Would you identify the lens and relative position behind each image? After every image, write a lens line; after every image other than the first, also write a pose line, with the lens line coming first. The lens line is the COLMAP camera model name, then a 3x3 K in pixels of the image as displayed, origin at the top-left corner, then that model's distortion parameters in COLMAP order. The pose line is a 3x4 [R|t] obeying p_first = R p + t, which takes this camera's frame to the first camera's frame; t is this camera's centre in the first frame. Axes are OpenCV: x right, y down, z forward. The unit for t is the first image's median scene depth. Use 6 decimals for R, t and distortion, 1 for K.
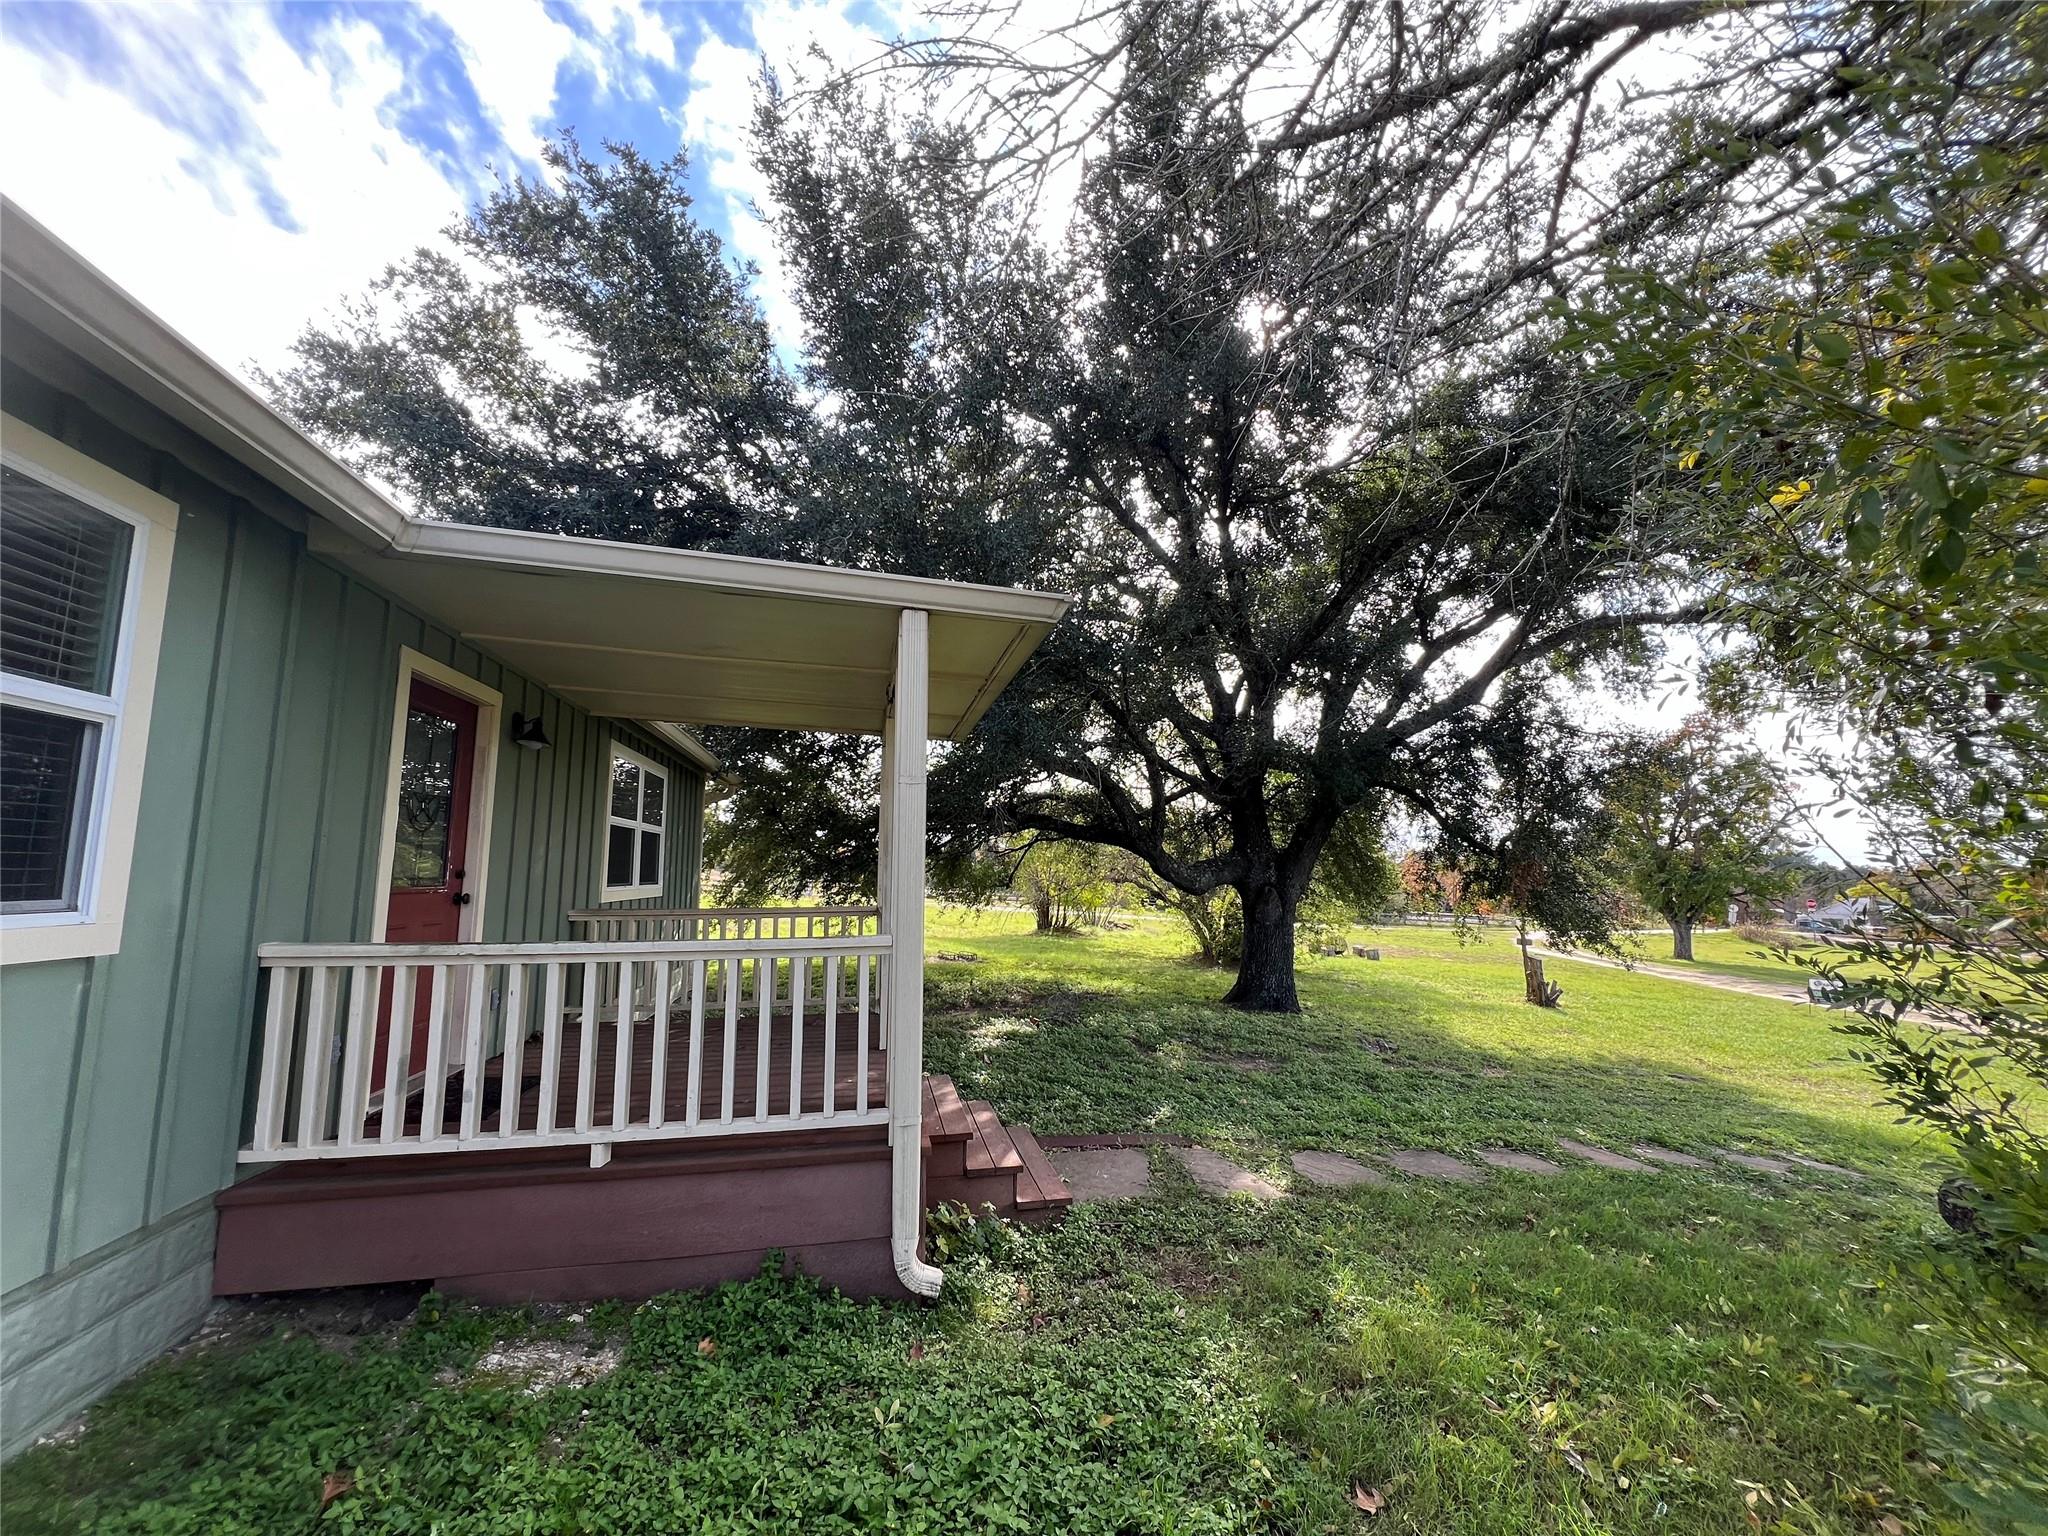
lens RADIAL K [[817.2, 0, 1027.2], [0, 817.2, 772.7], [0, 0, 1]] dist [-0.002797, 0.001097]
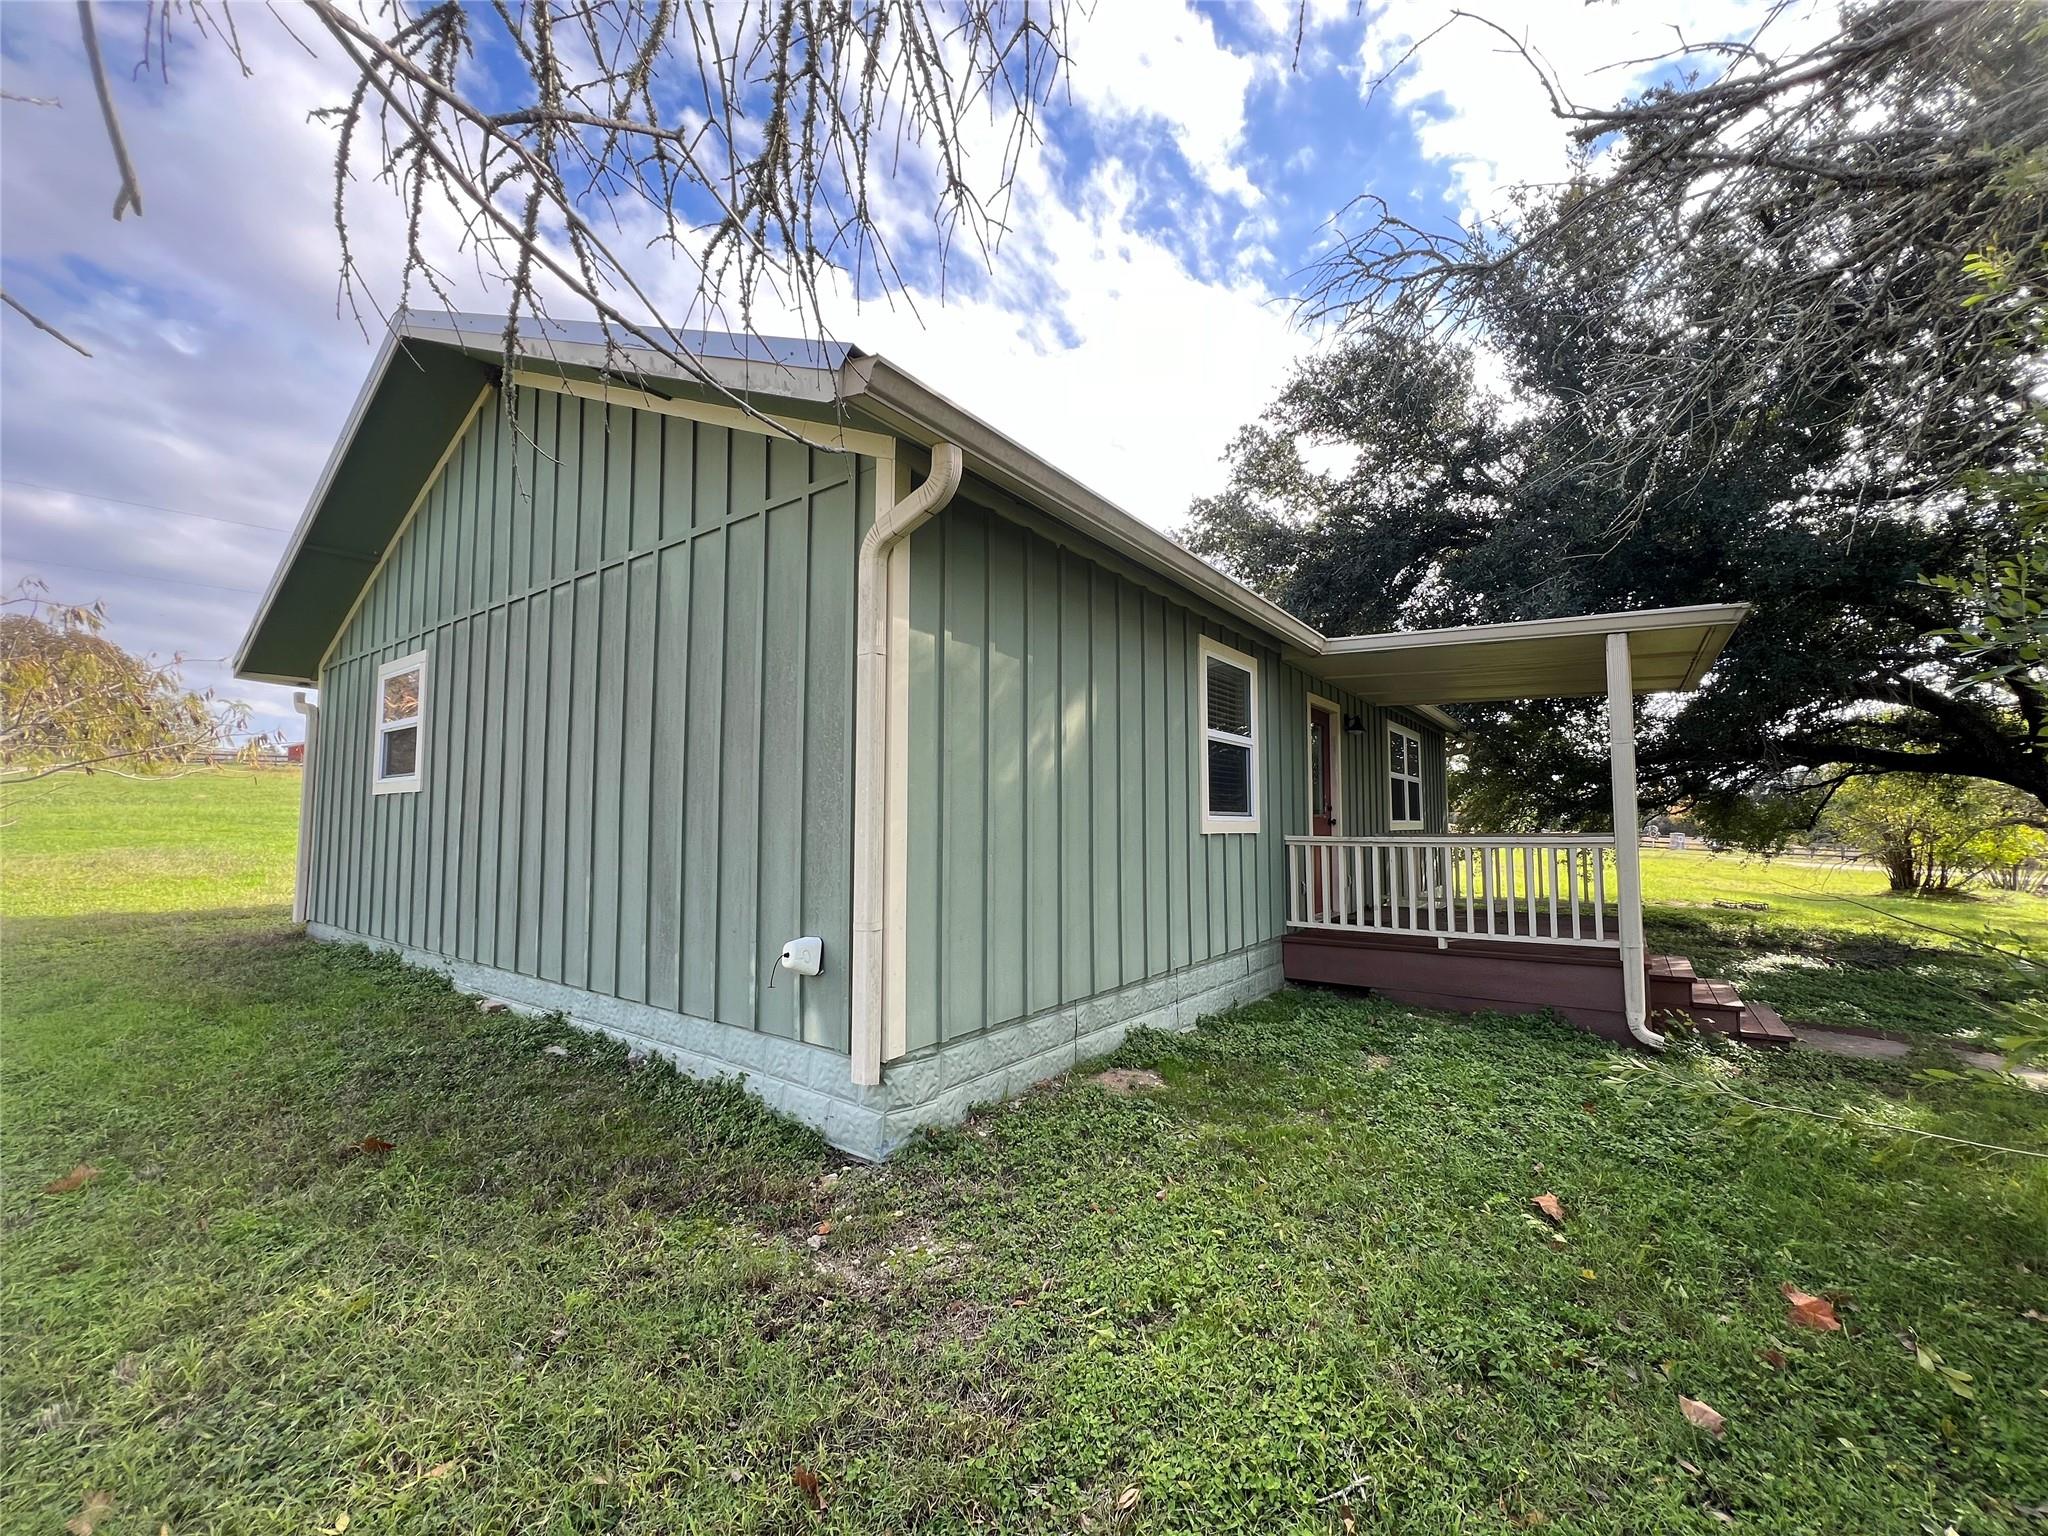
lens RADIAL K [[817.2, 0, 1032.1], [0, 817.2, 771.8], [0, 0, 1]] dist [-0.002797, 0.001097]
pose [[0.683122, -0.049597, -0.728618, 0.110118], [0.092003, 0.995587, 0.018489, -0.031522], [0.724486, -0.079665, 0.684670, -0.444204]]
